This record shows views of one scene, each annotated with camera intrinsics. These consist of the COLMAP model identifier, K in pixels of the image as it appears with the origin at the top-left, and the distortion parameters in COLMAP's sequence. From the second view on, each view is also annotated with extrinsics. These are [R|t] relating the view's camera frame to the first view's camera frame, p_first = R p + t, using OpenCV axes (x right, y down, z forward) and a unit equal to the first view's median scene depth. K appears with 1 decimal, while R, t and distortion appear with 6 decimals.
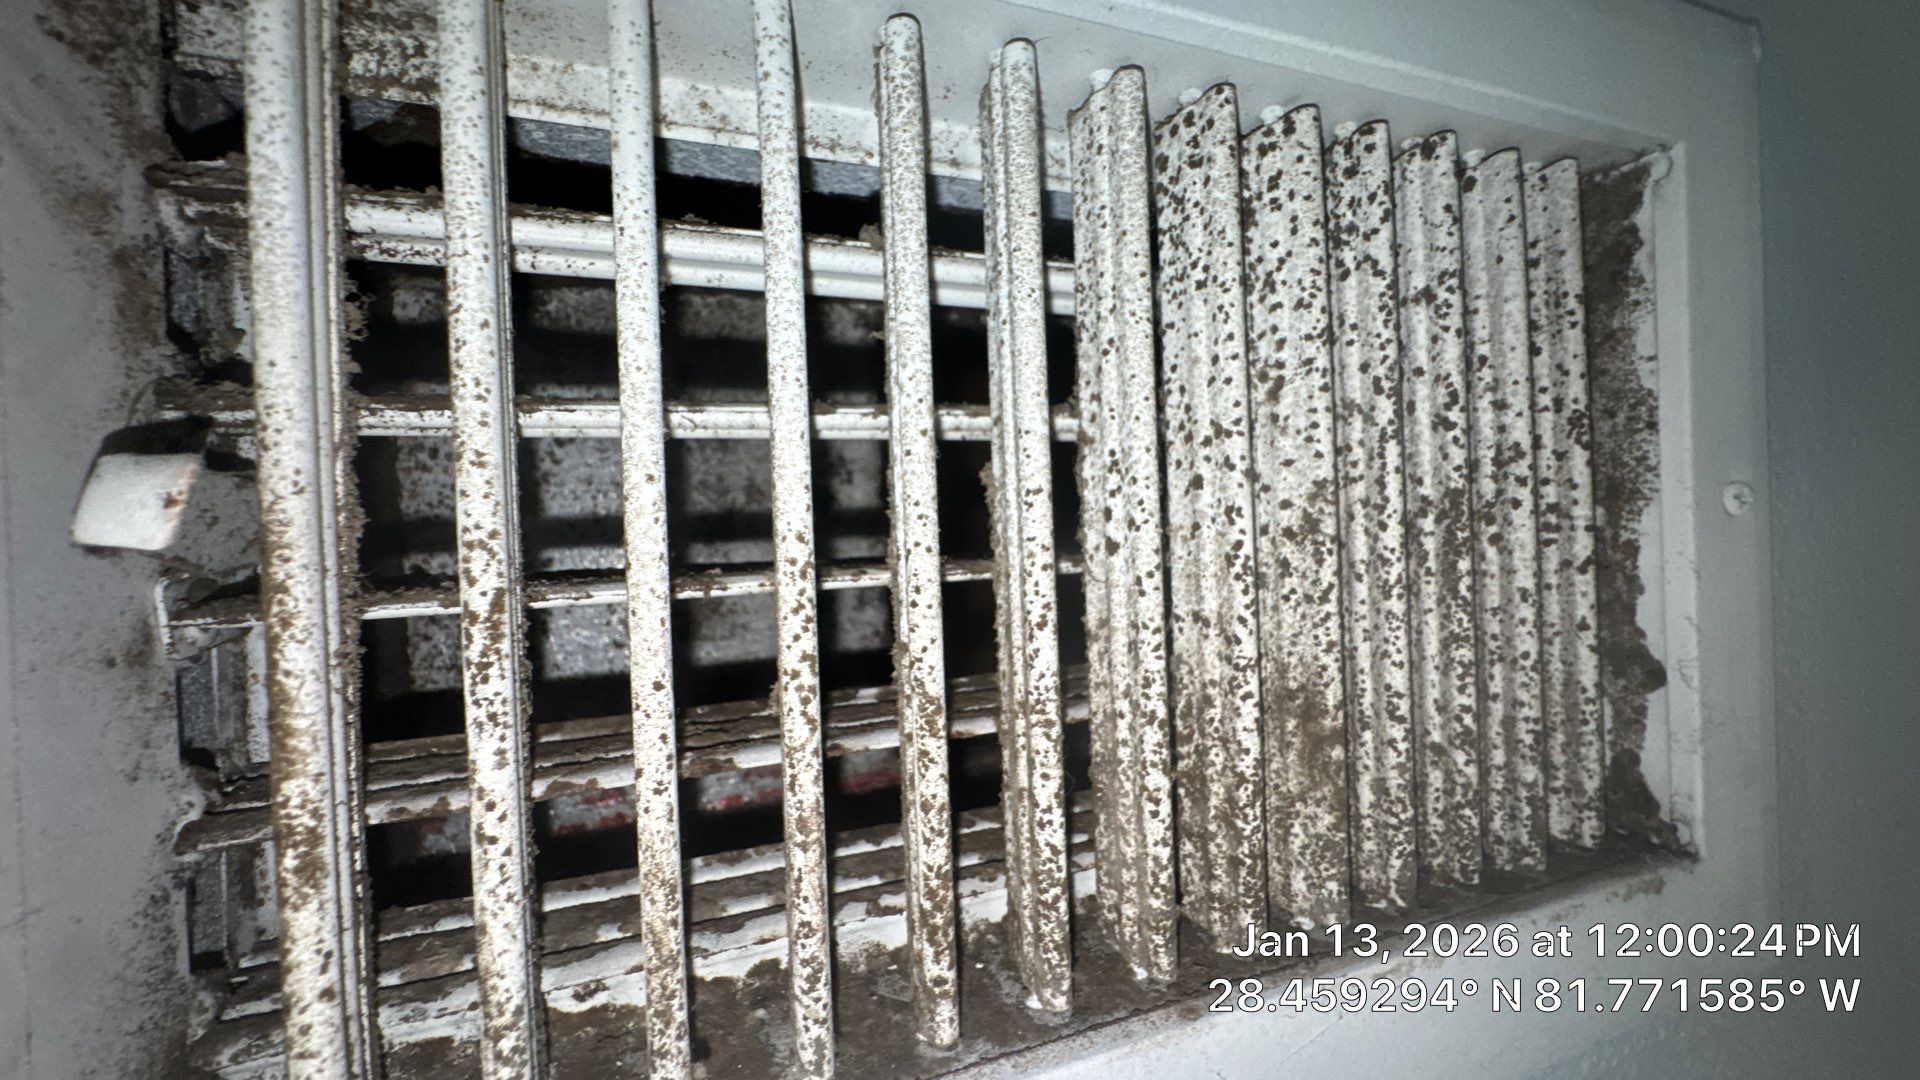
lens RADIAL K [[769.7, 0, 958.9], [0, 769.7, 538.8], [0, 0, 1]] dist [-0.005667, 0.000748]
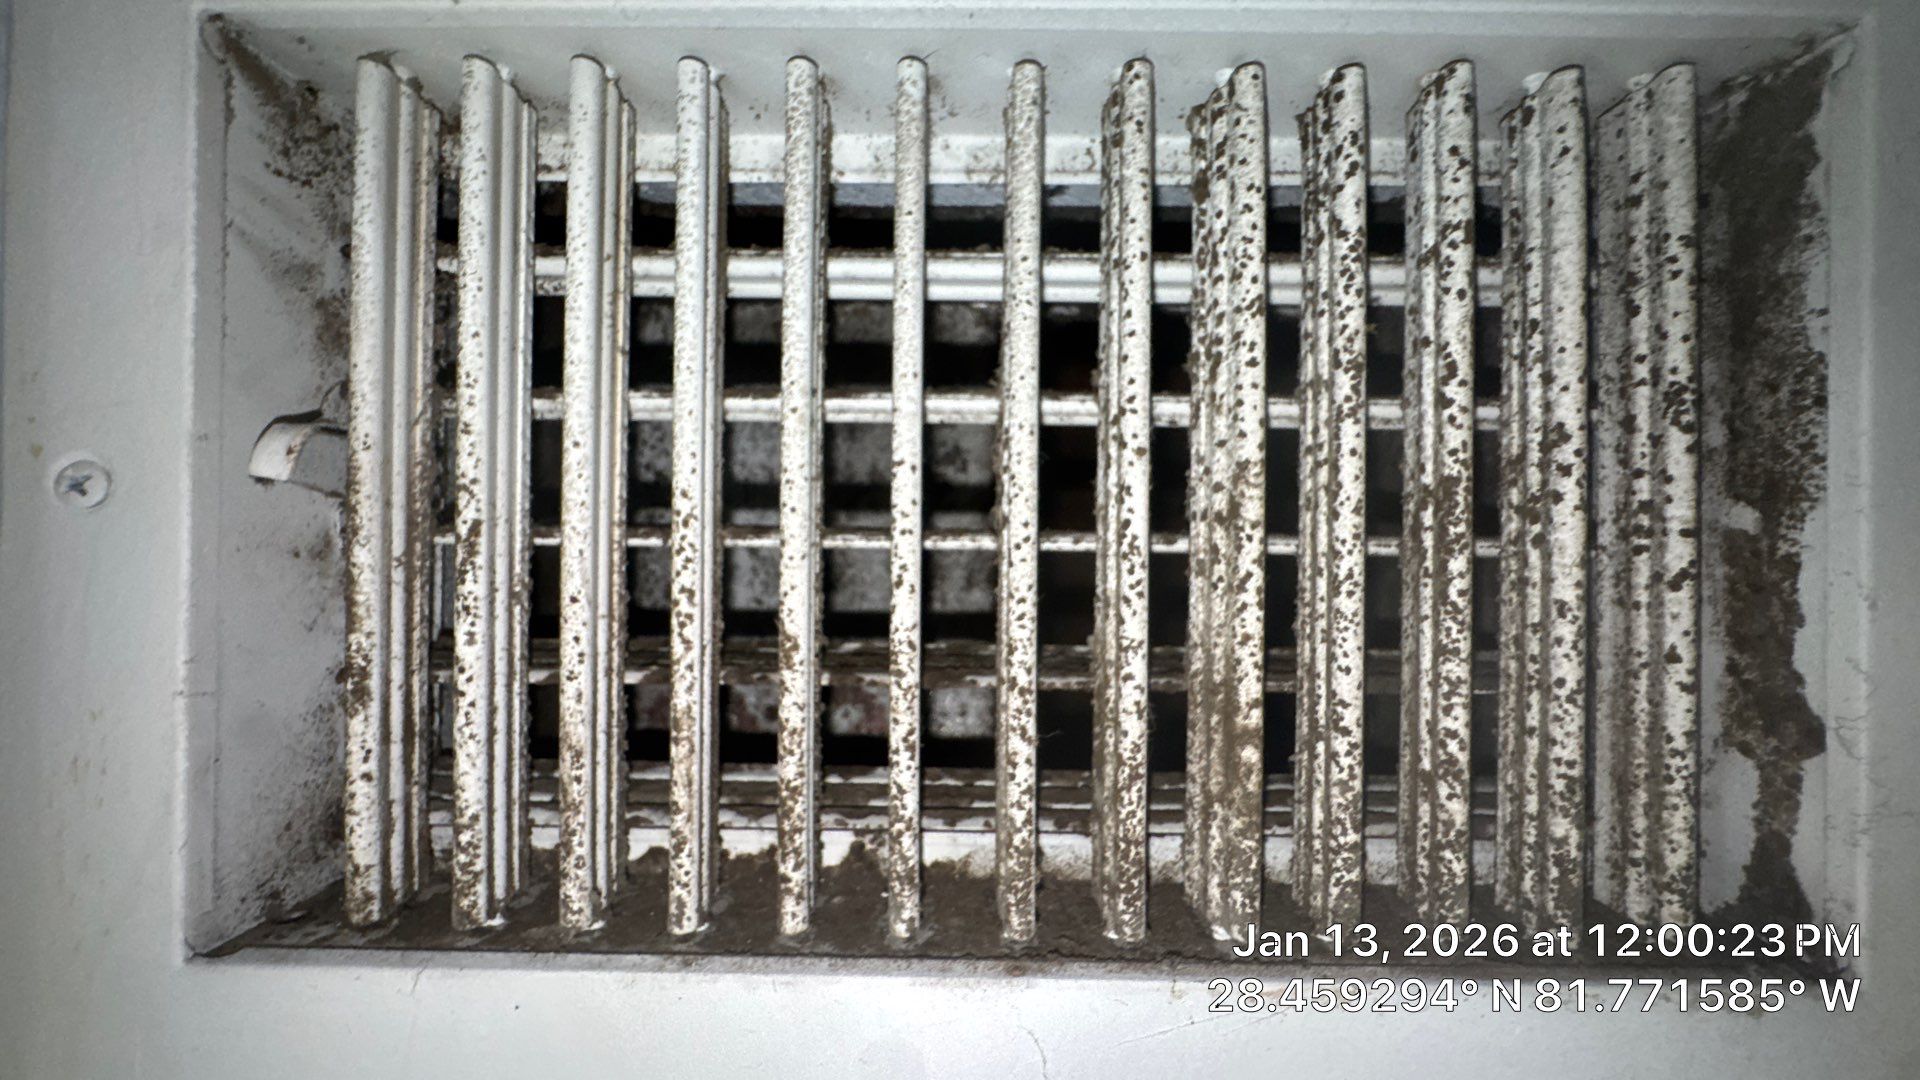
lens RADIAL K [[769.7, 0, 993.6], [0, 769.7, 544.5], [0, 0, 1]] dist [-0.005667, 0.000748]
pose [[0.929422, 0.050188, -0.365591, 0.511989], [-0.051200, 0.998664, 0.006933, 0.032732], [0.365451, 0.012275, 0.930750, 0.015130]]
